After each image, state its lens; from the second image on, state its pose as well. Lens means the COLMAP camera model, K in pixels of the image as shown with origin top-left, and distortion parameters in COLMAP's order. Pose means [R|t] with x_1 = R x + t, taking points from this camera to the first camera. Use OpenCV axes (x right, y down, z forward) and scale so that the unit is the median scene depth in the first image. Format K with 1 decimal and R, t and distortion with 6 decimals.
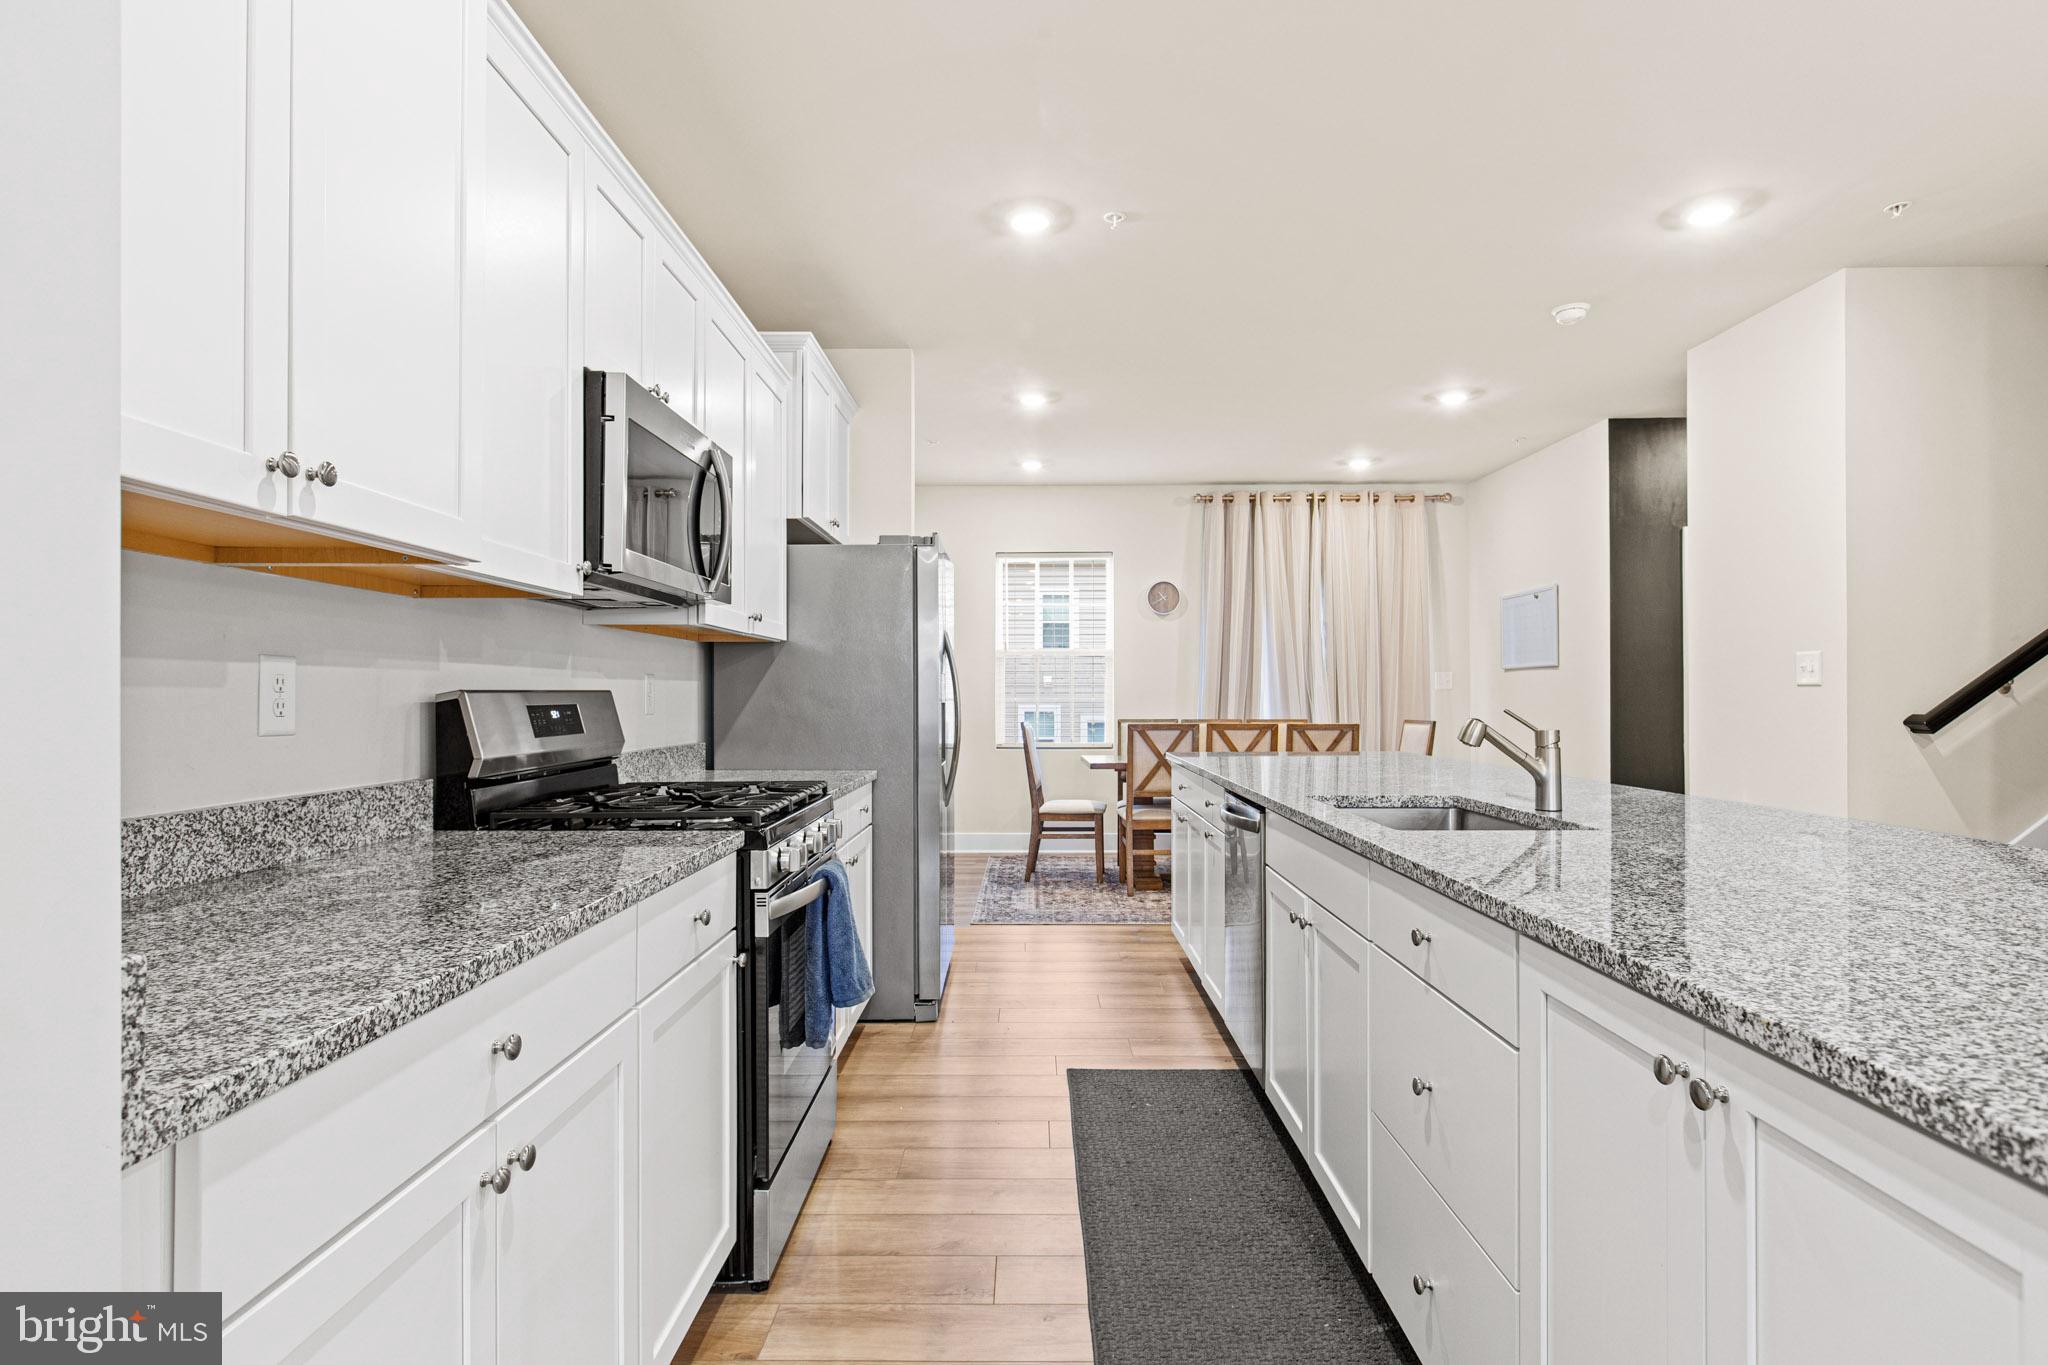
lens RADIAL K [[1082.9, 0, 1027.0], [0, 1082.9, 677.8], [0, 0, 1]] dist [-0.002401, -0.000219]
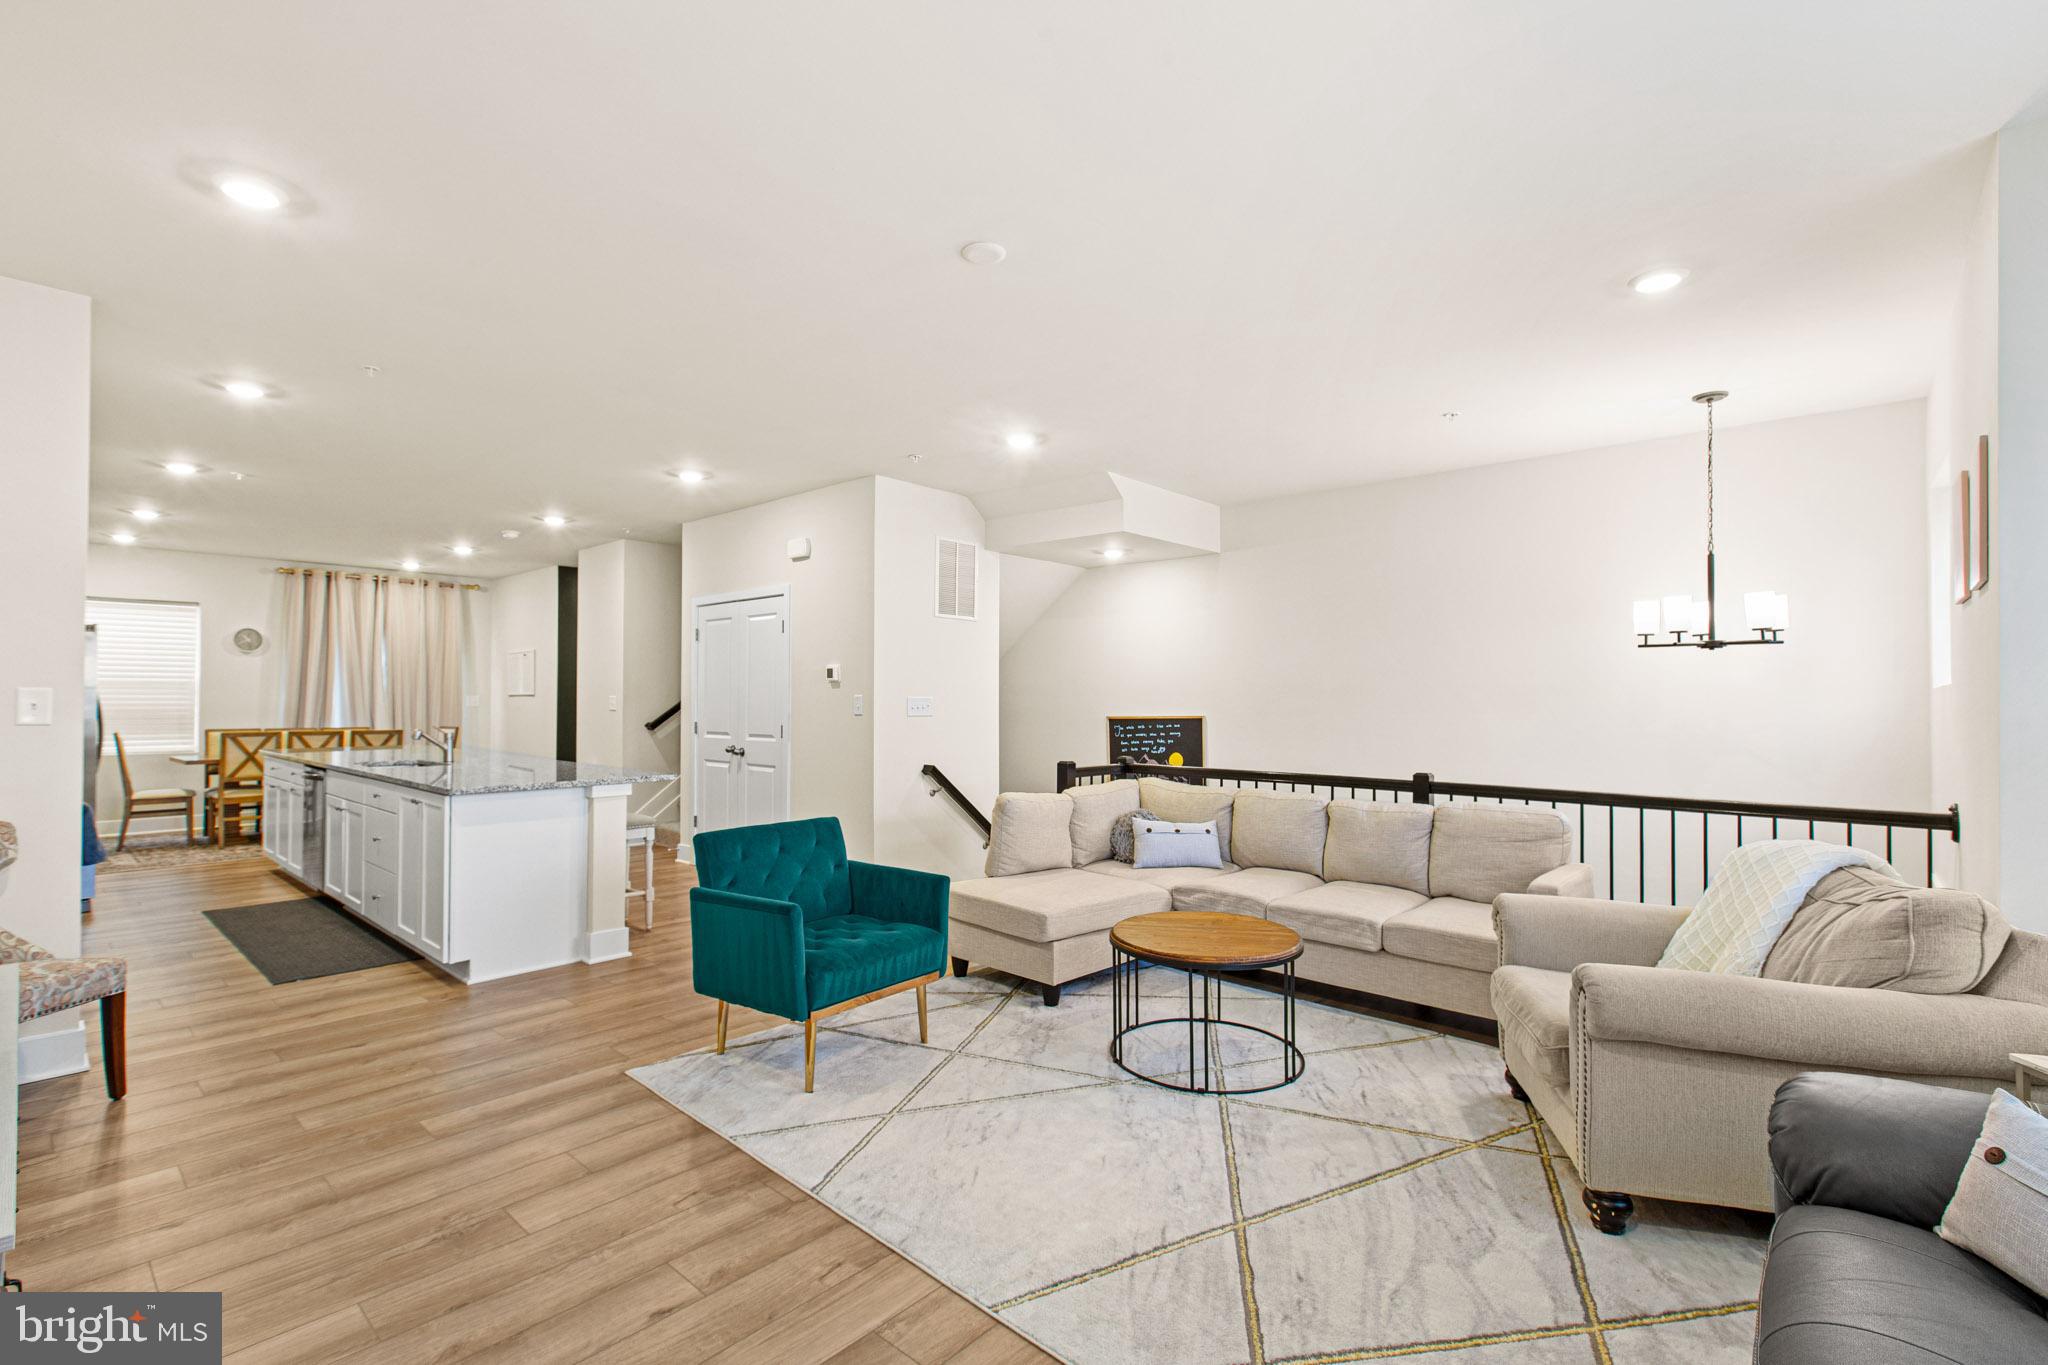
lens RADIAL K [[928.2, 0, 1016.2], [0, 928.2, 689.9], [0, 0, 1]] dist [-0.000635, -0.001665]
pose [[0.667794, 0.013465, 0.744224, -0.124336], [-0.017856, 0.999838, -0.002067, -0.032262], [-0.744132, -0.011909, 0.667927, -0.647883]]
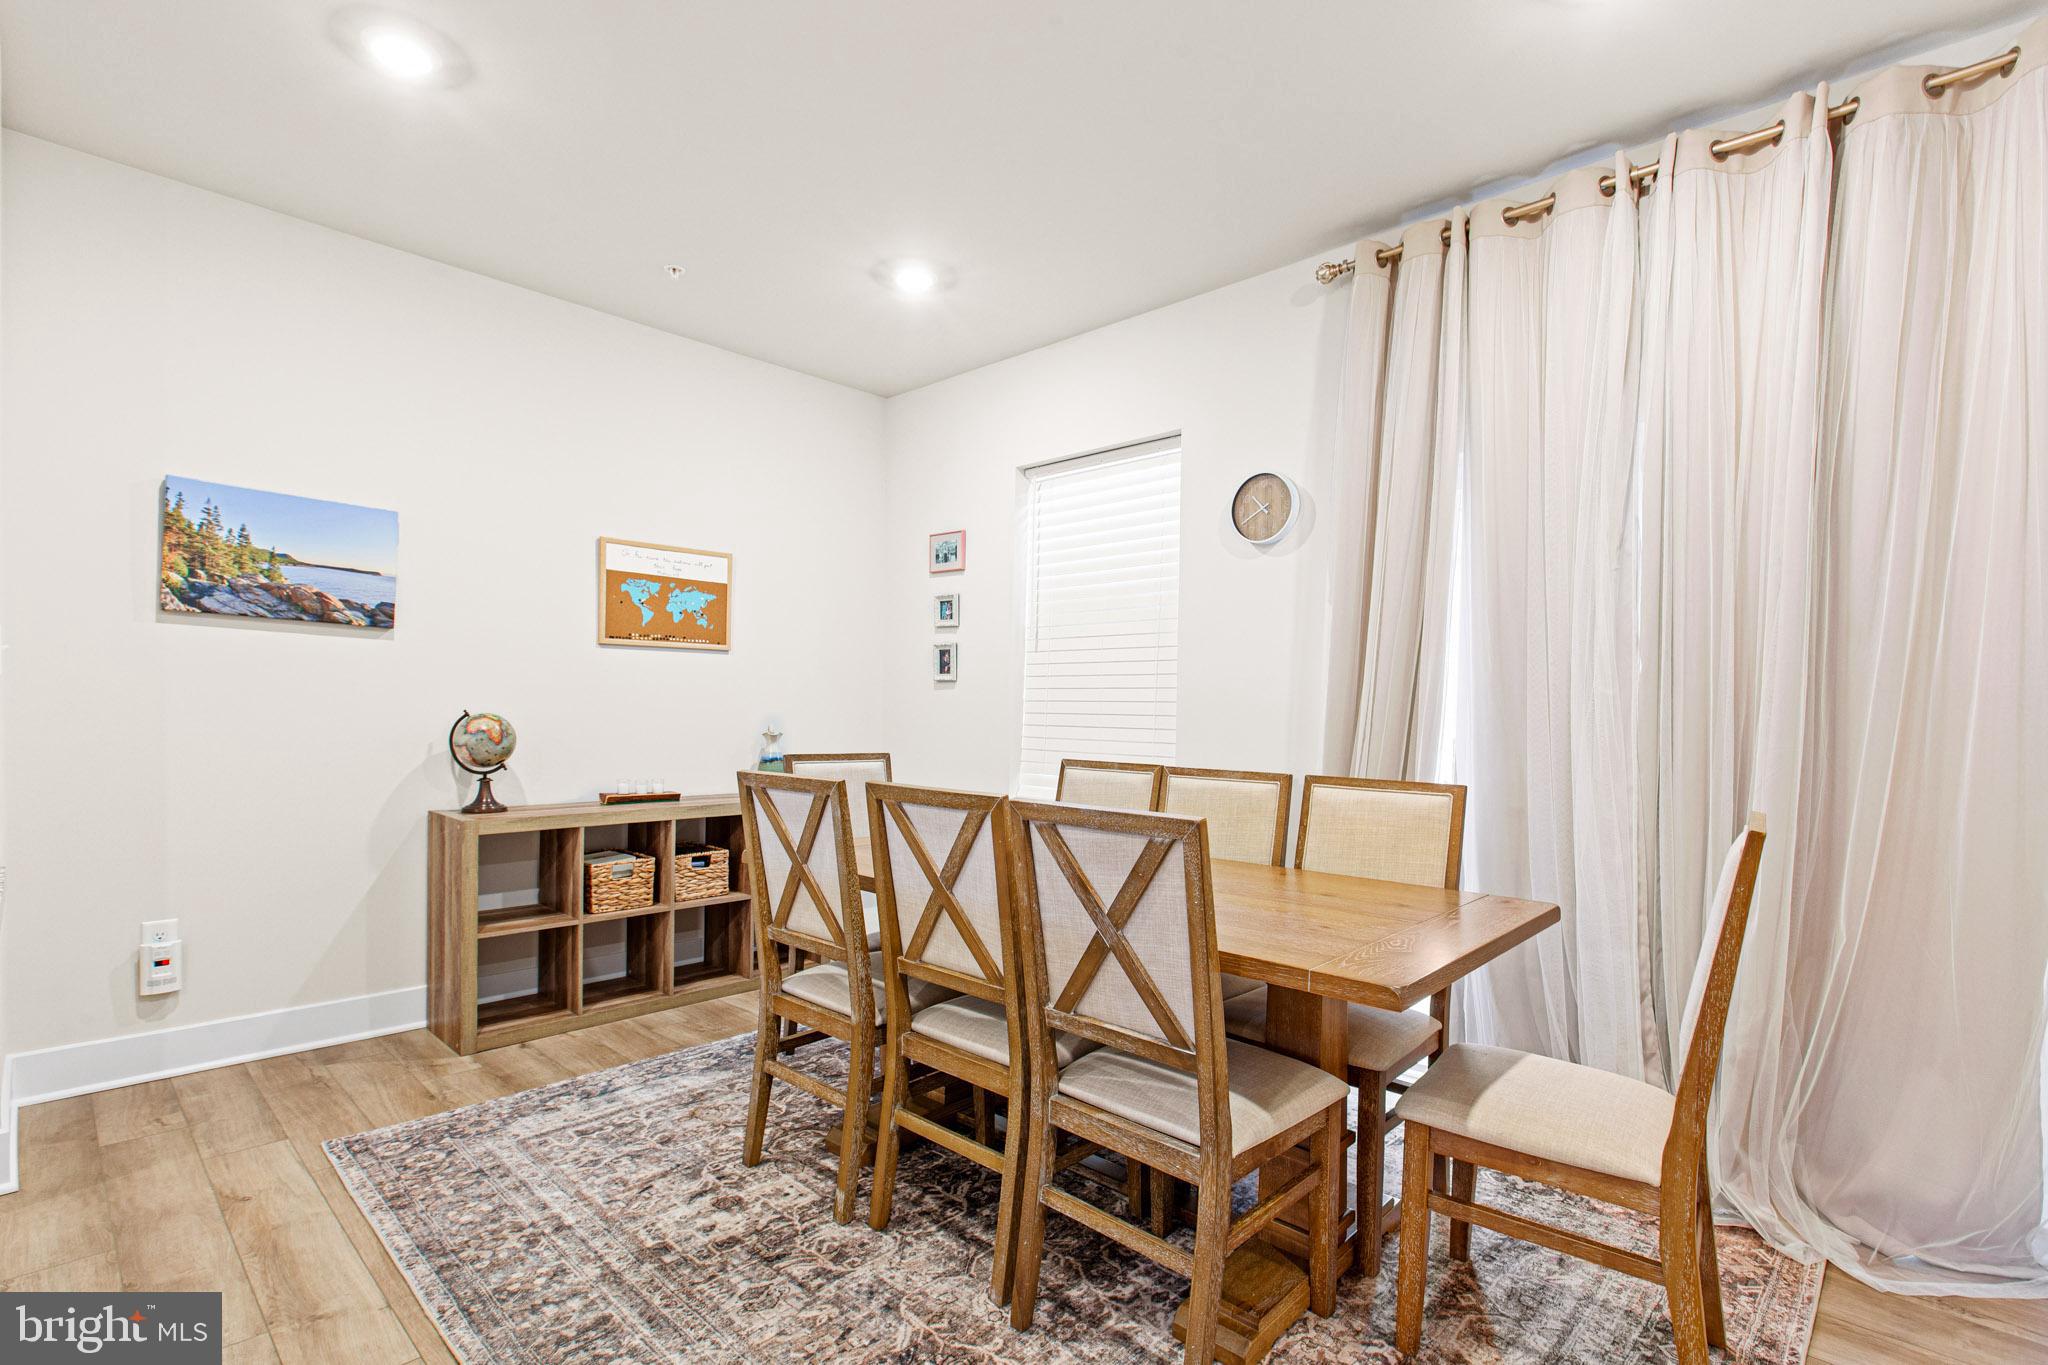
lens RADIAL K [[947.4, 0, 1031.3], [0, 947.4, 733.3], [0, 0, 1]] dist [-0.010866, -0.000698]
pose [[0.727134, 0.032070, -0.685746, 0.432695], [-0.006981, 0.999202, 0.039327, 0.012079], [0.686460, -0.023809, 0.726778, 0.796324]]
